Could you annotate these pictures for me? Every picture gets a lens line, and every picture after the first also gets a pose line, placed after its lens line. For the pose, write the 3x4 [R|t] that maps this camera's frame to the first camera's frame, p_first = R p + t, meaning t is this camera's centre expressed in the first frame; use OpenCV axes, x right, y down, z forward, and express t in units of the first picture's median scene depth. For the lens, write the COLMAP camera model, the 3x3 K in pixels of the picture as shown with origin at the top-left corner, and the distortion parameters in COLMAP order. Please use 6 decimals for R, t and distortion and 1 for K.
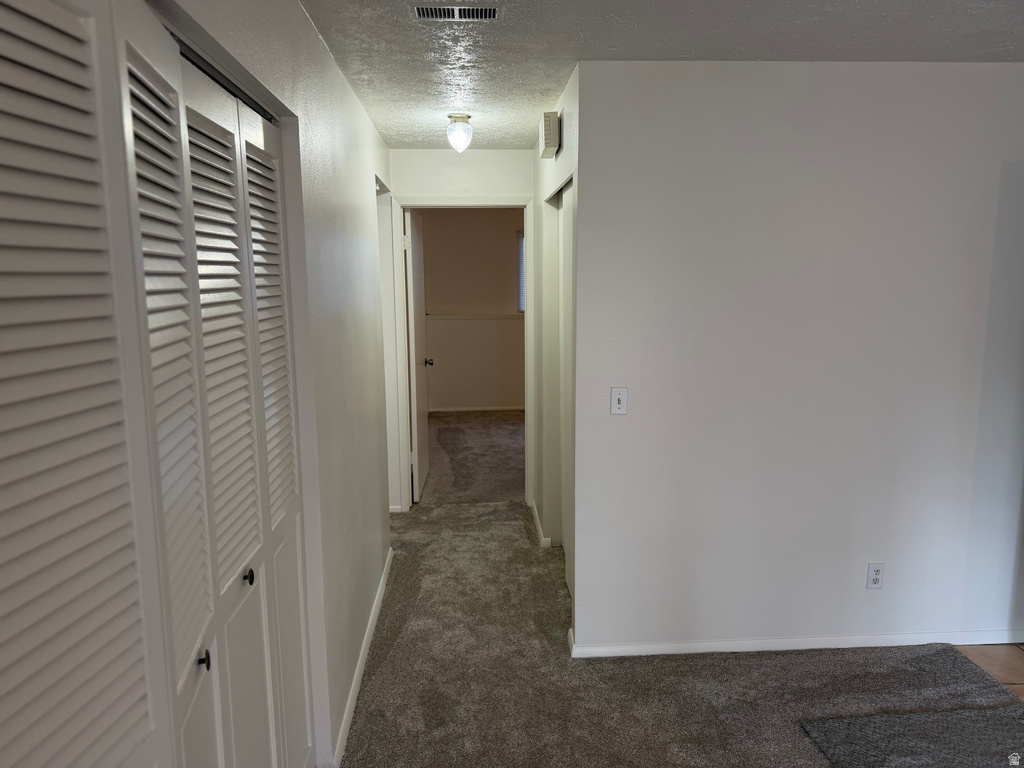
lens RADIAL K [[714.6, 0, 512.0], [0, 714.6, 384.0], [0, 0, 1]] dist [0.001433, -0.004205]
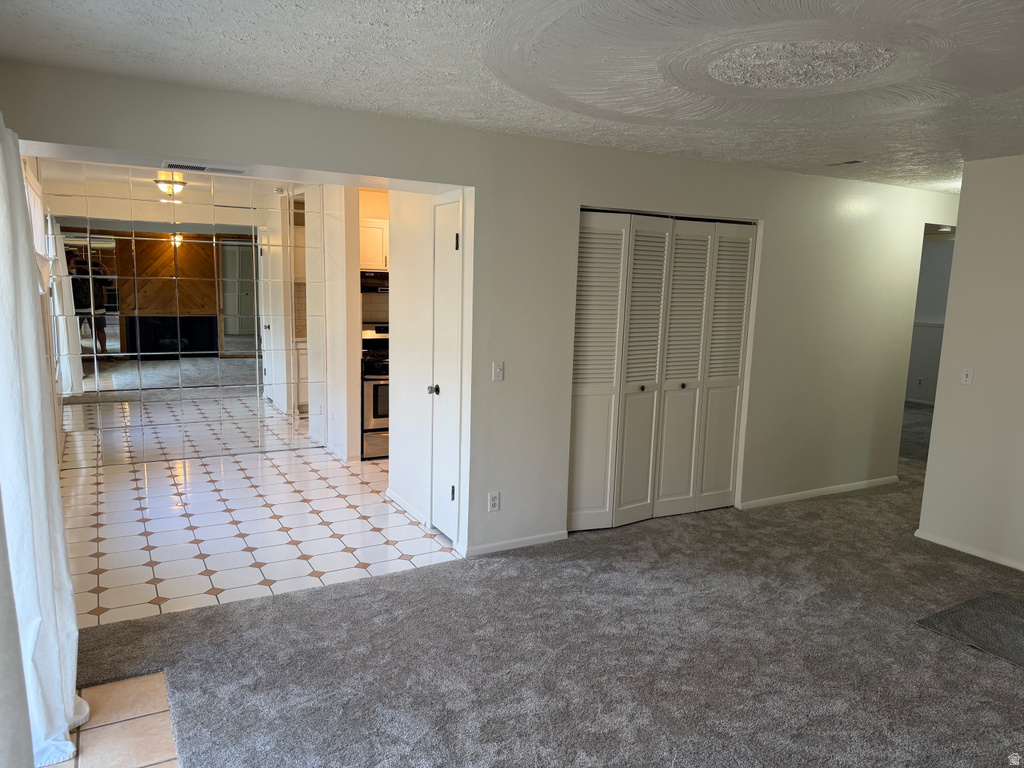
lens RADIAL K [[719.9, 0, 510.8], [0, 719.9, 394.3], [0, 0, 1]] dist [0.067736, -0.001204]
pose [[0.429437, 0.166832, -0.887553, 1.136261], [-0.175998, 0.979406, 0.098942, 0.077955], [0.885781, 0.113718, 0.449955, -0.571071]]
